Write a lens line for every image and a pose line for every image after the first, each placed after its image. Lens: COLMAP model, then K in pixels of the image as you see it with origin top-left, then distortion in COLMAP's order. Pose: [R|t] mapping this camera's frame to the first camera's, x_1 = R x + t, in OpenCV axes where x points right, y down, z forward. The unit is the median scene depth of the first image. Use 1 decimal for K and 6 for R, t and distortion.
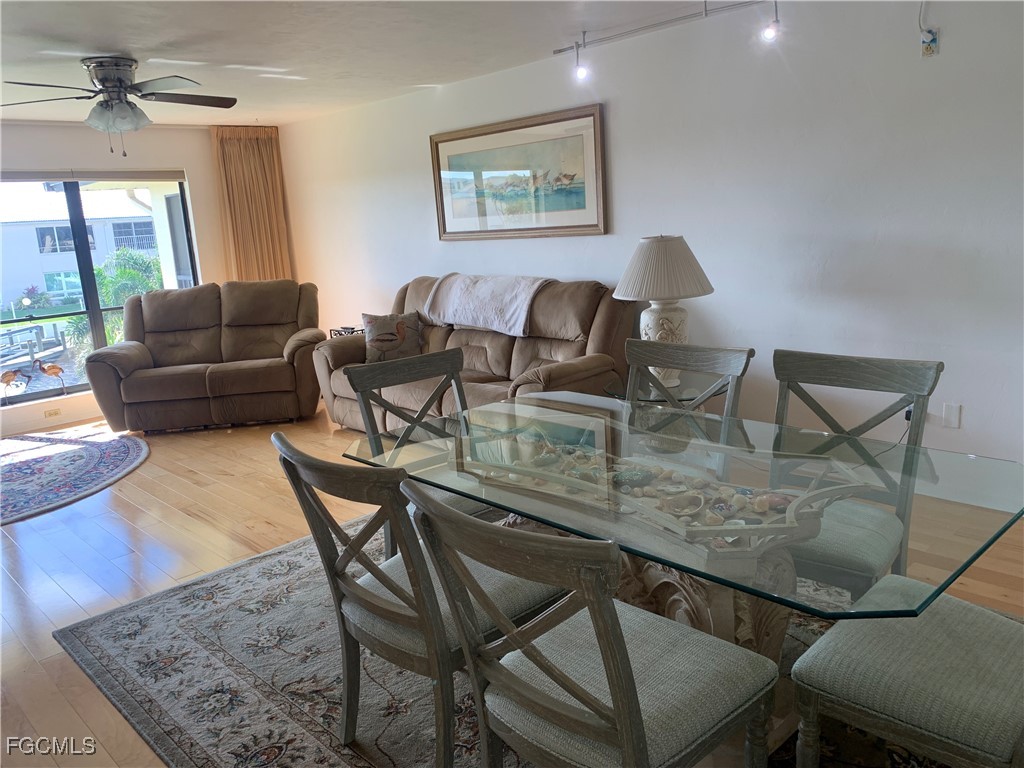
lens RADIAL K [[780.1, 0, 513.3], [0, 780.1, 388.3], [0, 0, 1]] dist [0.009586, 0.000516]
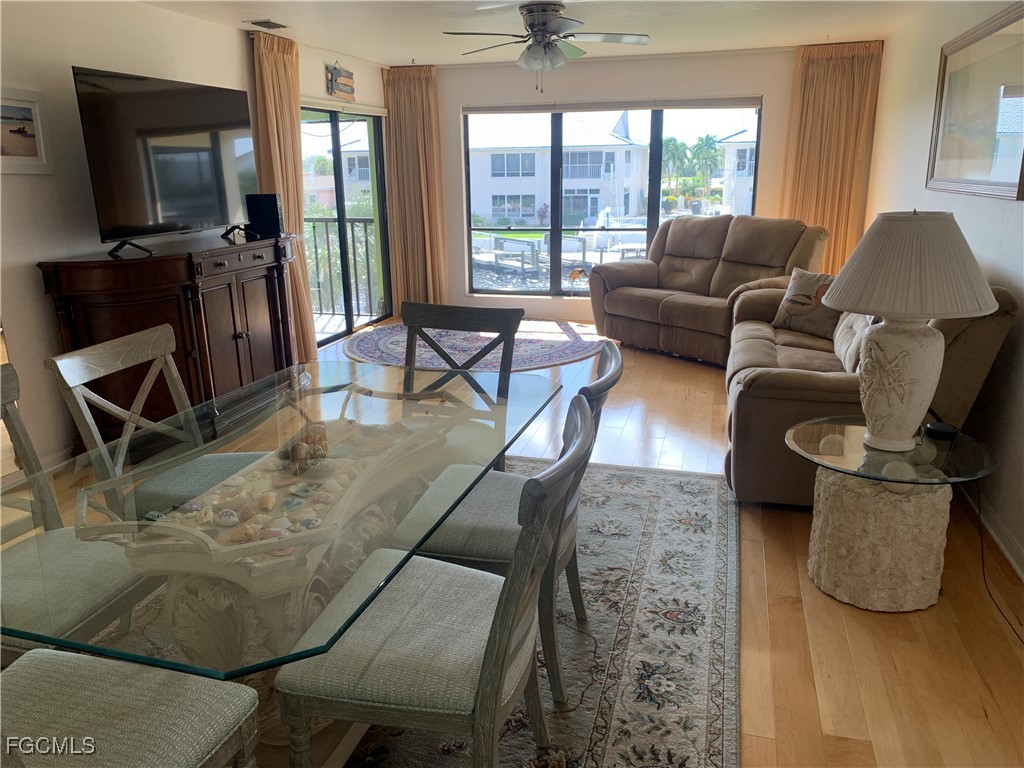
lens RADIAL K [[780.1, 0, 513.3], [0, 780.1, 388.3], [0, 0, 1]] dist [0.009586, 0.000516]
pose [[0.500288, 0.285515, -0.817431, 0.462729], [-0.204045, 0.956357, 0.209158, -0.100219], [0.841473, 0.062154, 0.536712, 0.332533]]
